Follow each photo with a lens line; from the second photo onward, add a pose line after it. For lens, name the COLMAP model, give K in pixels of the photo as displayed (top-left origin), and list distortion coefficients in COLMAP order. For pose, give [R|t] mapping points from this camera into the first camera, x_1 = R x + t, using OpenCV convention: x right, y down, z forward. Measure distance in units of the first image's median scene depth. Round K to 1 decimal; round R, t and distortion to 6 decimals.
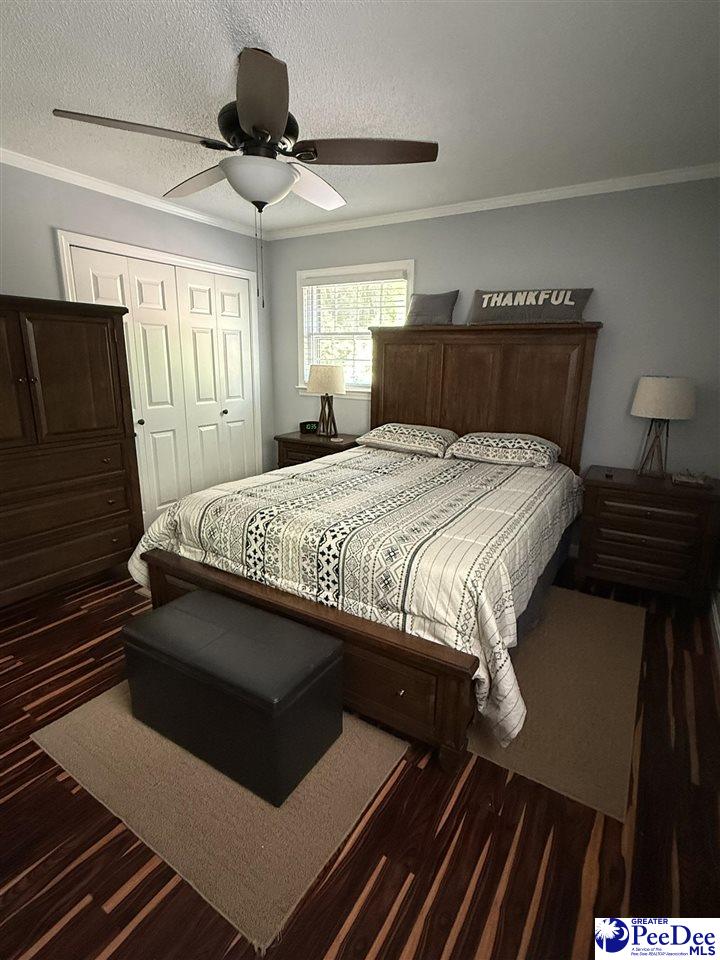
lens RADIAL K [[480.4, 0, 360.0], [0, 480.4, 481.0], [0, 0, 1]] dist [-0.000167, -0.000056]
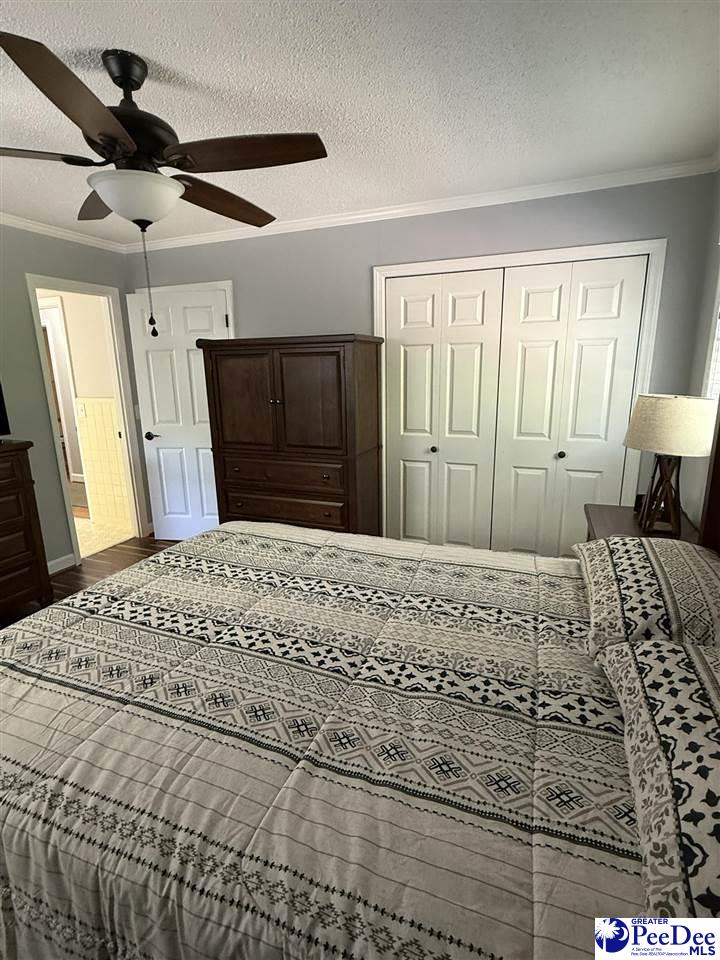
lens RADIAL K [[480.4, 0, 361.6], [0, 480.4, 478.5], [0, 0, 1]] dist [-0.000167, -0.000056]
pose [[0.171862, 0.200899, -0.964418, 0.443997], [-0.229677, 0.960177, 0.159087, -0.190023], [0.957973, 0.194164, 0.211160, 0.700826]]
